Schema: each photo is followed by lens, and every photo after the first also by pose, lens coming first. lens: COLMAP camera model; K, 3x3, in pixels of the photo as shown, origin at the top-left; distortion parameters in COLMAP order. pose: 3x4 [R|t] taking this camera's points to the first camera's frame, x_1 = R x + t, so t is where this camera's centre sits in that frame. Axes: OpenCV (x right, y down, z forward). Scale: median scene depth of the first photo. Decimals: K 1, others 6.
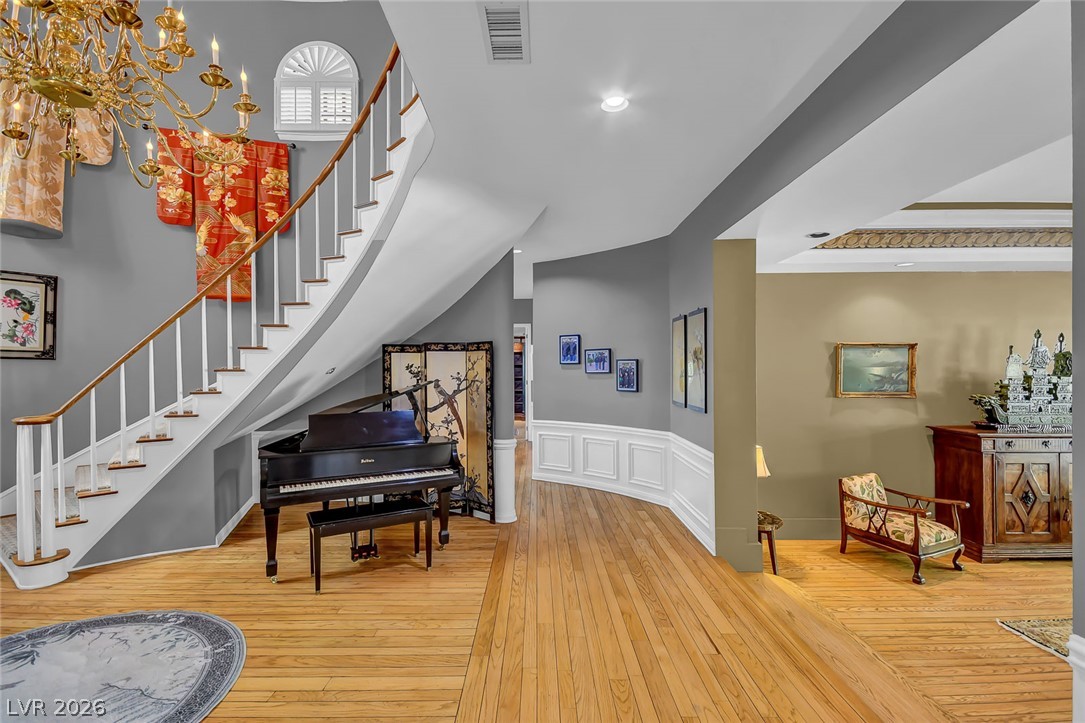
lens RADIAL K [[476.2, 0, 541.3], [0, 476.2, 368.3], [0, 0, 1]] dist [0.001326, -0.000636]
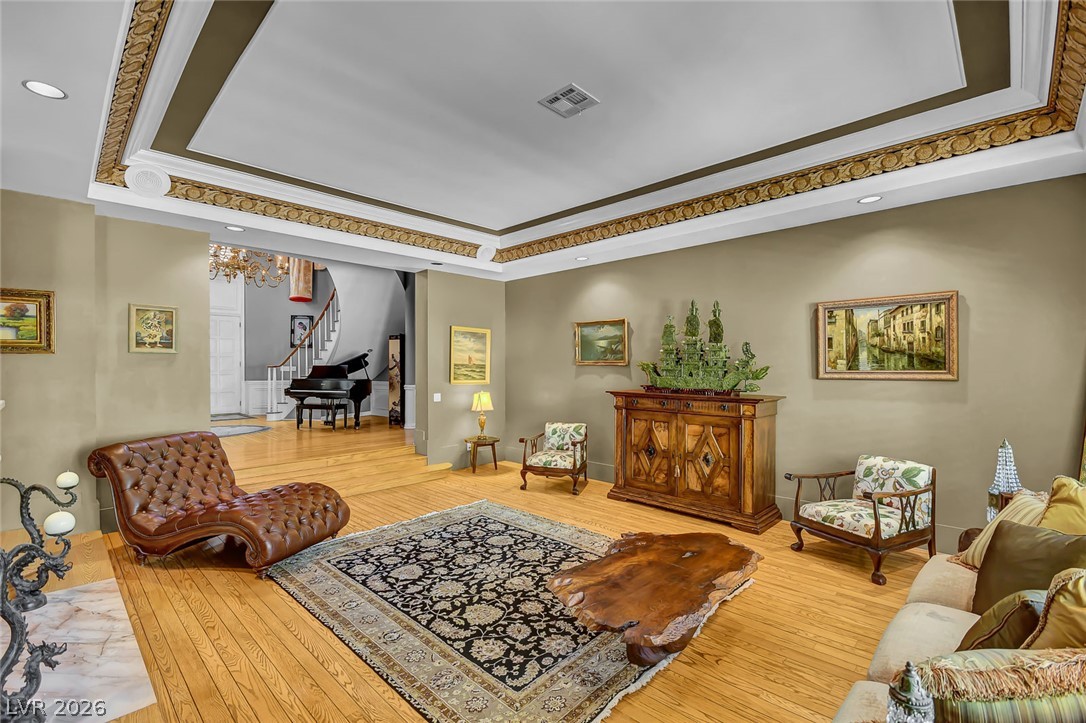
lens RADIAL K [[476.6, 0, 536.4], [0, 476.6, 363.2], [0, 0, 1]] dist [0.001326, -0.000636]
pose [[0.719561, -0.002489, -0.694425, 1.585108], [-0.007218, 0.999913, -0.011063, 0.078743], [0.694392, 0.012973, 0.719480, 0.002539]]
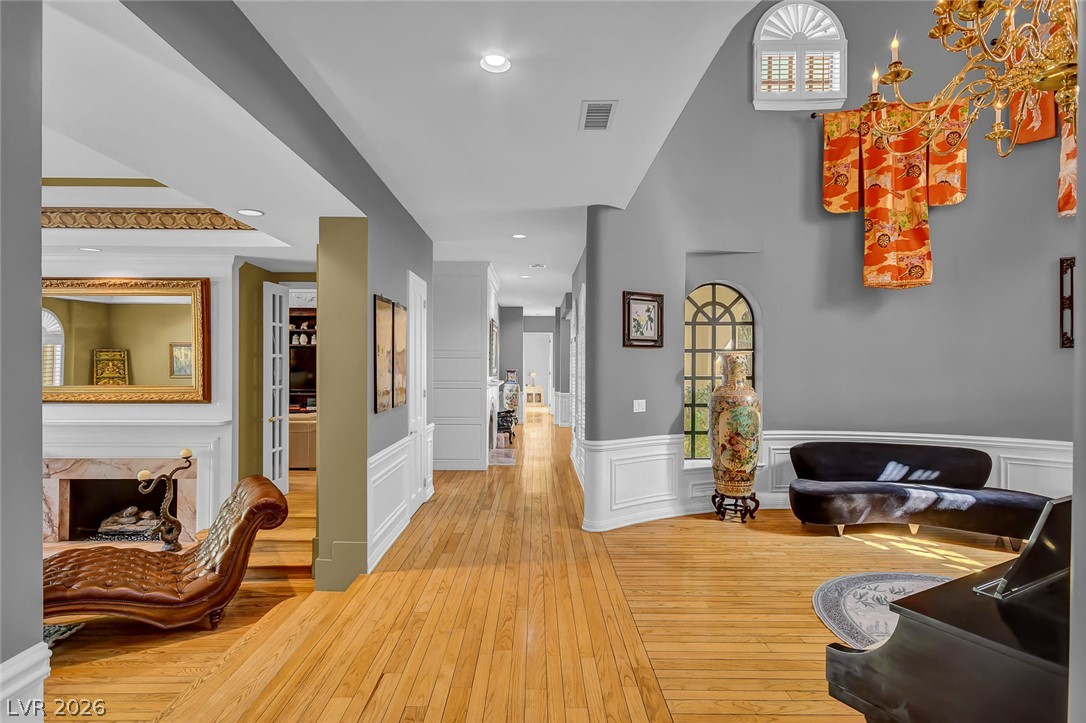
lens RADIAL K [[671.8, 0, 535.9], [0, 671.8, 358.6], [0, 0, 1]] dist [0.038320, 0.000752]
pose [[-0.999992, 0.002742, 0.002795, 0.043455], [0.002753, 0.999988, 0.003929, -0.007984], [-0.002784, 0.003936, -0.999988, 1.351096]]
